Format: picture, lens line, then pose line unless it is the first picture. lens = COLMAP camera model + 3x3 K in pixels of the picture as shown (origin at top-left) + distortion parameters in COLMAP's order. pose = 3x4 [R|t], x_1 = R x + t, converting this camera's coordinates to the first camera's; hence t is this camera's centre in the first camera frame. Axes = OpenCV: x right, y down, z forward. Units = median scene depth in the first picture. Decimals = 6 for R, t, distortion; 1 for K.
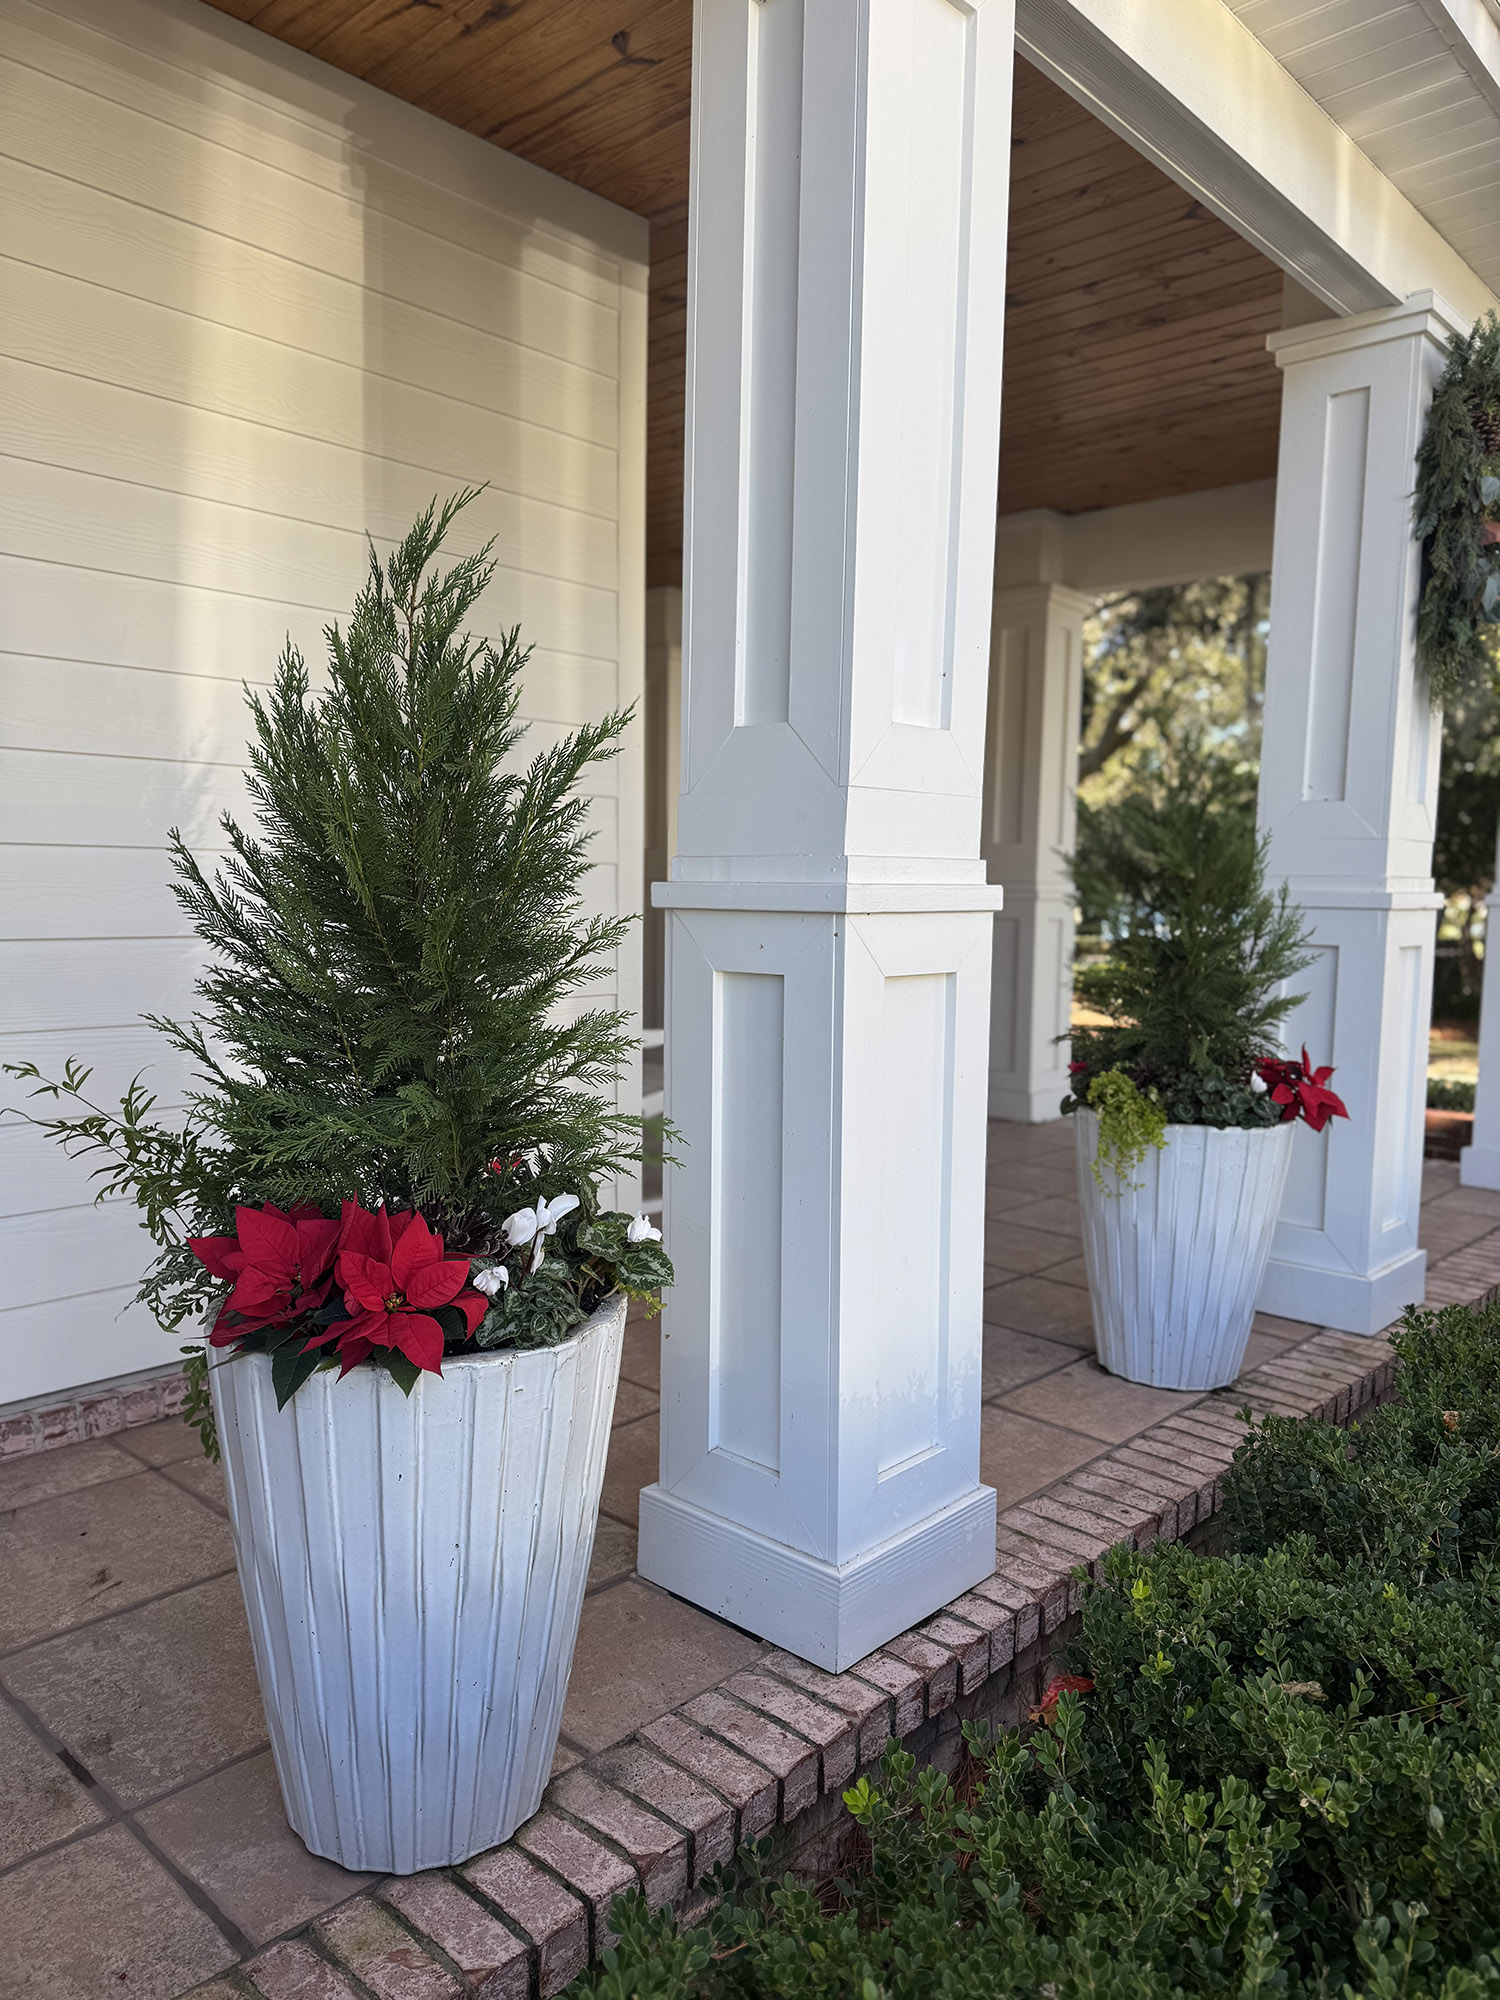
lens RADIAL K [[1404.1, 0, 739.4], [0, 1404.1, 995.5], [0, 0, 1]] dist [0.041550, -0.085251]
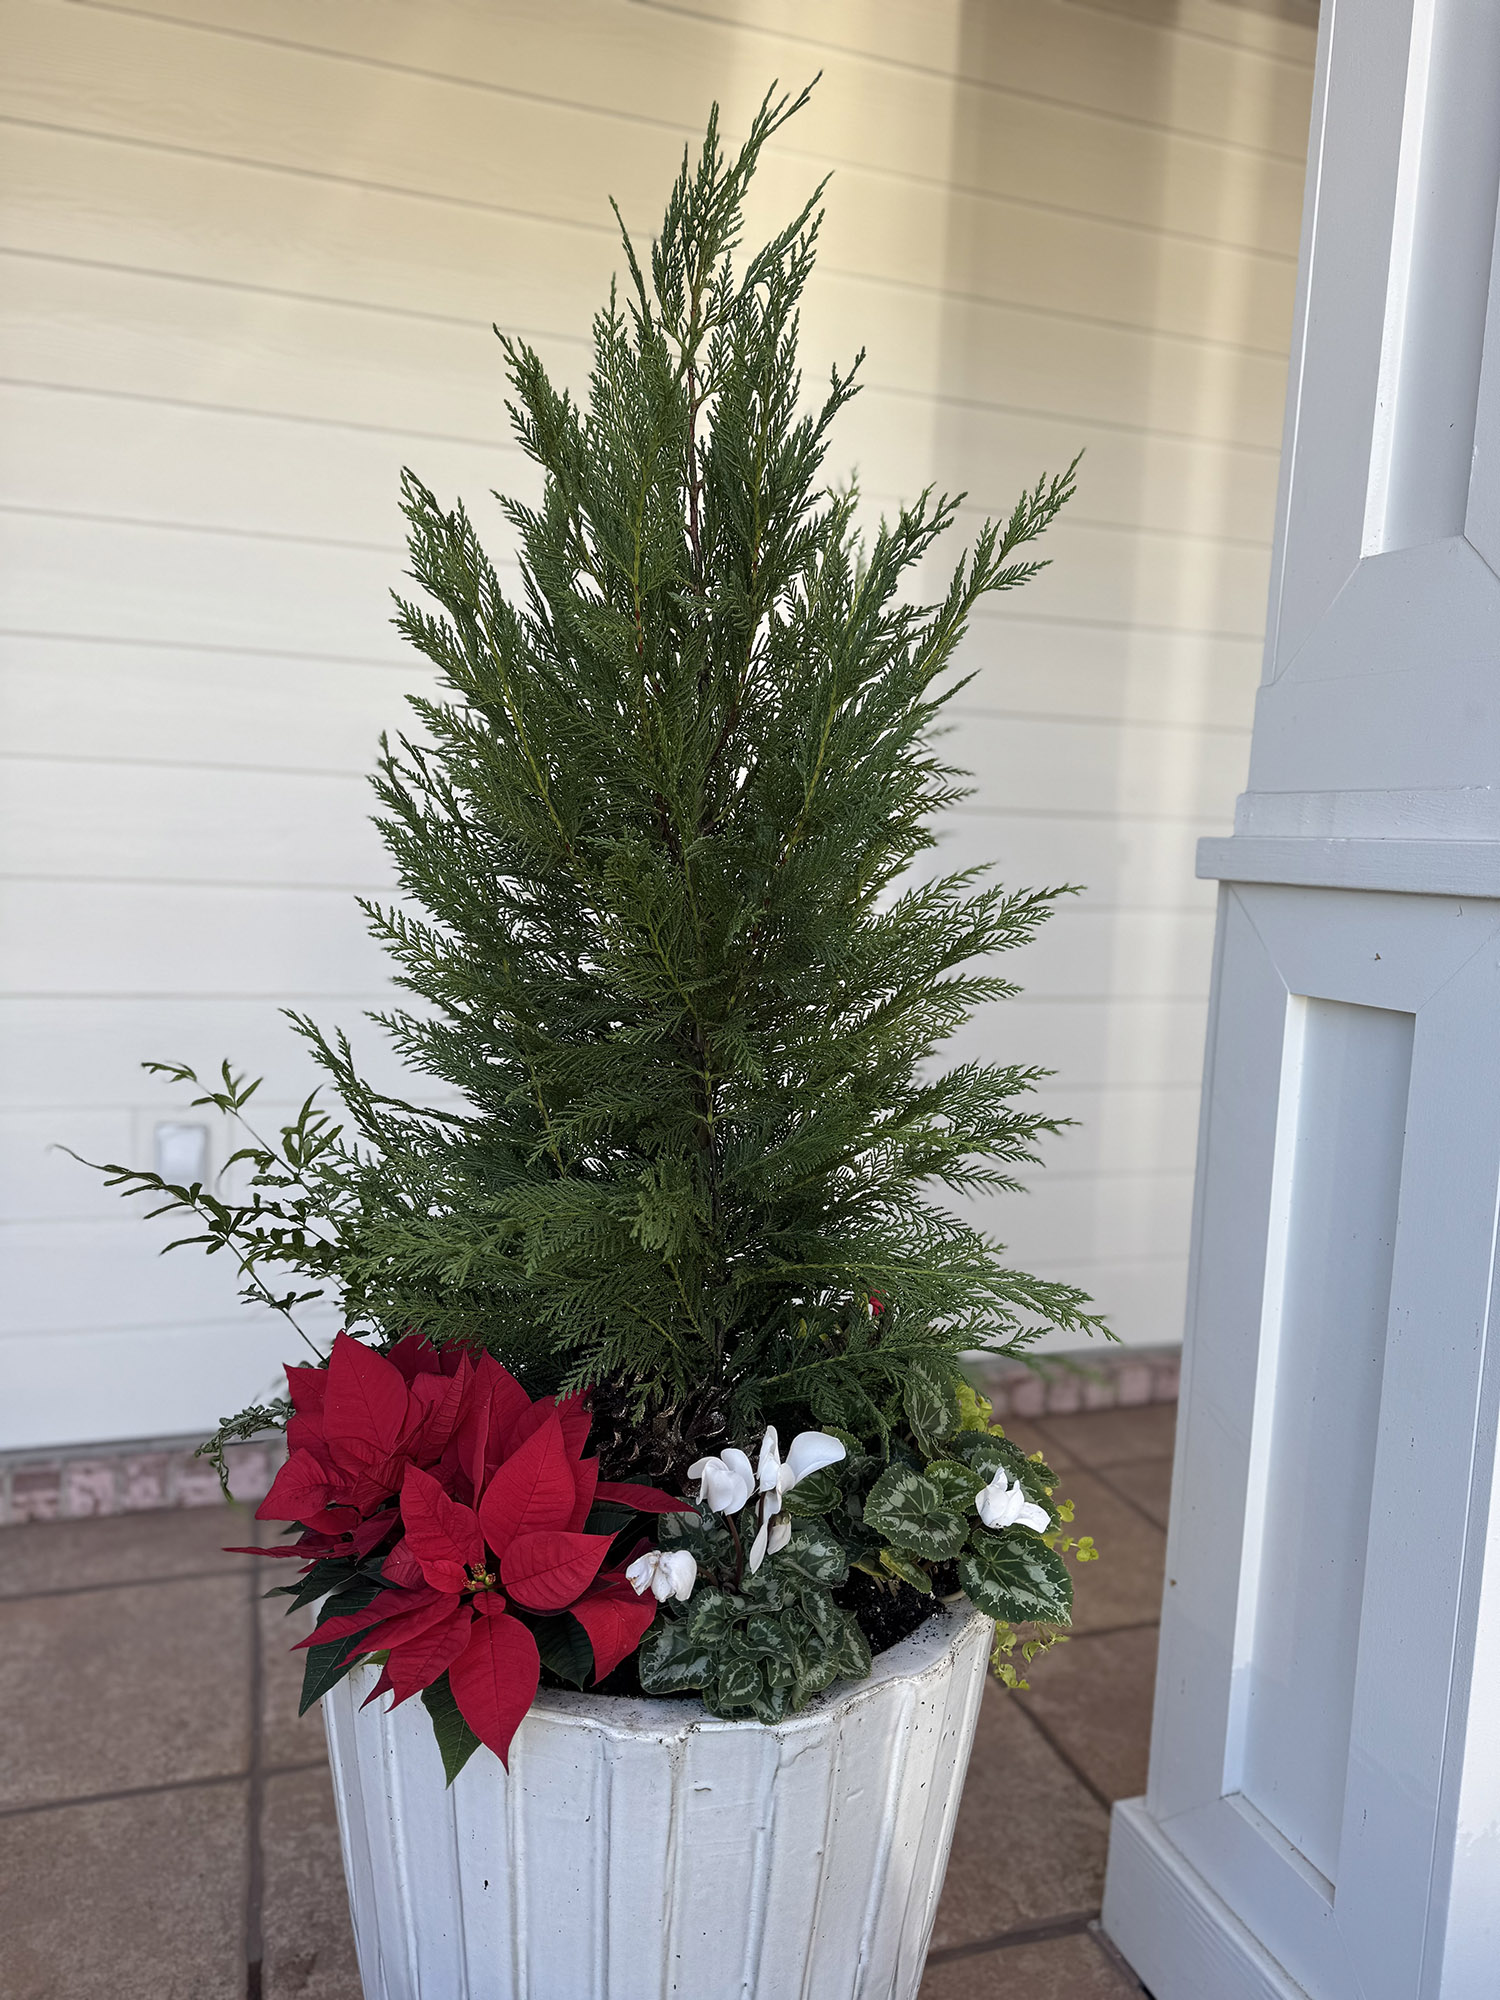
lens RADIAL K [[1404.1, 0, 739.4], [0, 1404.1, 995.5], [0, 0, 1]] dist [0.041550, -0.085251]
pose [[0.878300, 0.074813, -0.472220, 0.074748], [-0.065638, 0.997197, 0.035902, -0.029963], [0.473582, -0.000537, 0.880749, 0.516442]]
